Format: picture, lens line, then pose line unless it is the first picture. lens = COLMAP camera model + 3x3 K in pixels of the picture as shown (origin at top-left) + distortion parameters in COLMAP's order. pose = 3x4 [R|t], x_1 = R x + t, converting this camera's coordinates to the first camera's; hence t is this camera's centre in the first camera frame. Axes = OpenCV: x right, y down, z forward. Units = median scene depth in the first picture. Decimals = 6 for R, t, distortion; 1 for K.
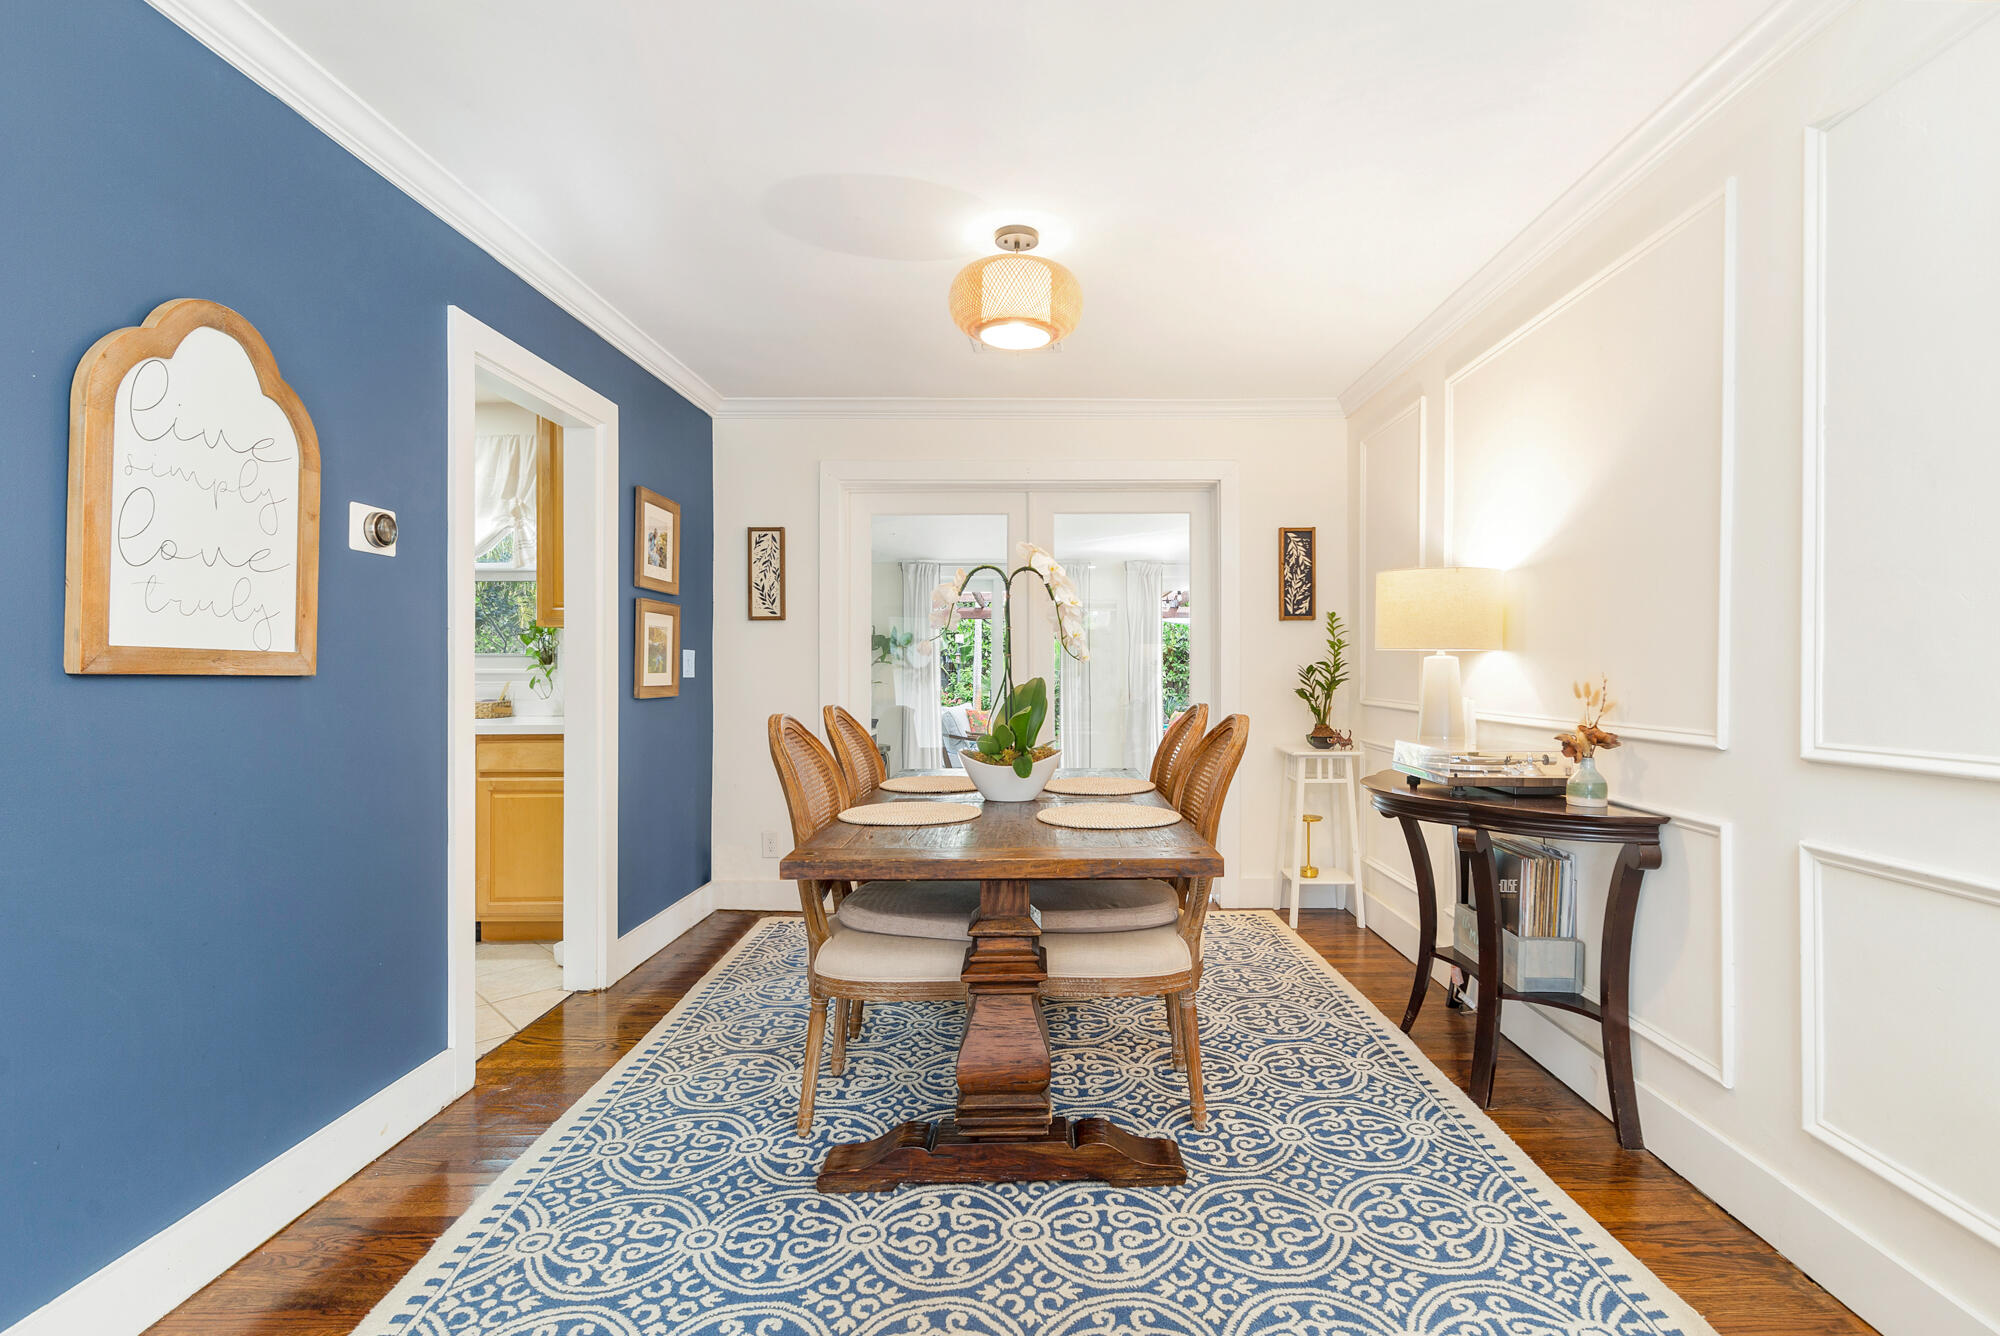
lens RADIAL K [[931.6, 0, 1004.0], [0, 931.6, 664.3], [0, 0, 1]] dist [-0.003432, -0.000999]
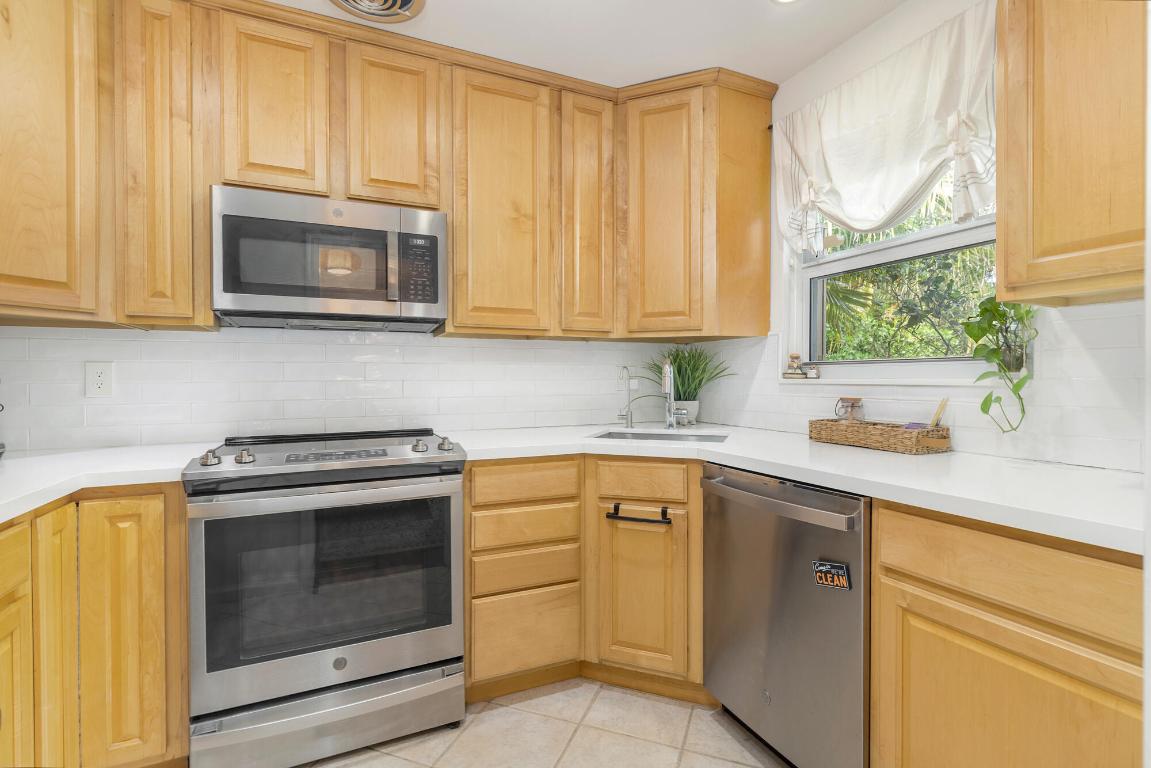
lens RADIAL K [[536.1, 0, 568.0], [0, 536.1, 384.7], [0, 0, 1]] dist [-0.003432, -0.000999]
pose [[0.440475, 0.013644, -0.897661, -0.312951], [0.001656, 0.999870, 0.016010, 0.002194], [0.897763, -0.008538, 0.440396, 0.599743]]
